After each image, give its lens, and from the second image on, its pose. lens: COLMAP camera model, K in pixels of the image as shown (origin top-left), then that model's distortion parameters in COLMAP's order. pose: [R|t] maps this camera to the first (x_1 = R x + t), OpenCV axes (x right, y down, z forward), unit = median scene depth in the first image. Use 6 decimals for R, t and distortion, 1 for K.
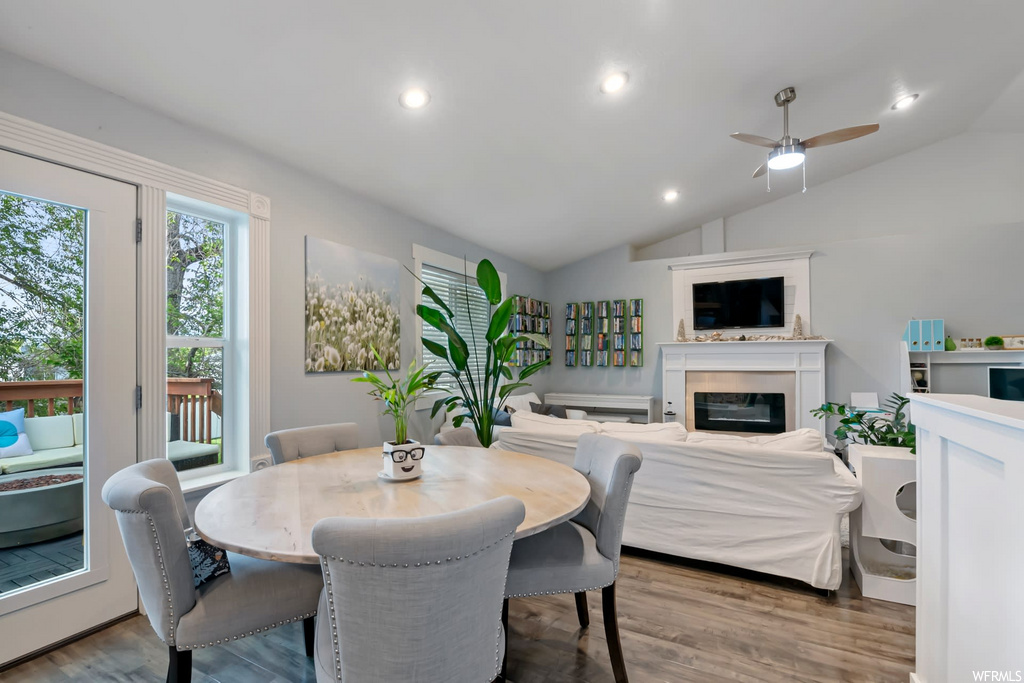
lens RADIAL K [[463.5, 0, 508.0], [0, 463.5, 357.1], [0, 0, 1]] dist [-0.000517, 0.000103]
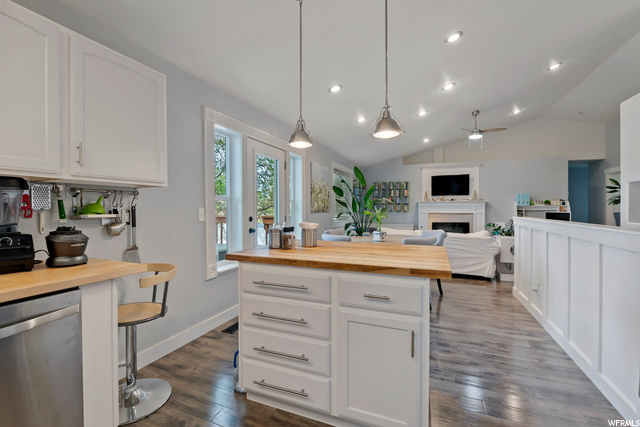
lens RADIAL K [[282.9, 0, 317.3], [0, 282.9, 211.5], [0, 0, 1]] dist [0.001402, -0.006018]
pose [[0.996219, 0.005167, 0.086728, -0.362069], [-0.006743, 0.999817, 0.017893, -0.000518], [-0.086619, -0.018410, 0.996071, -0.453412]]
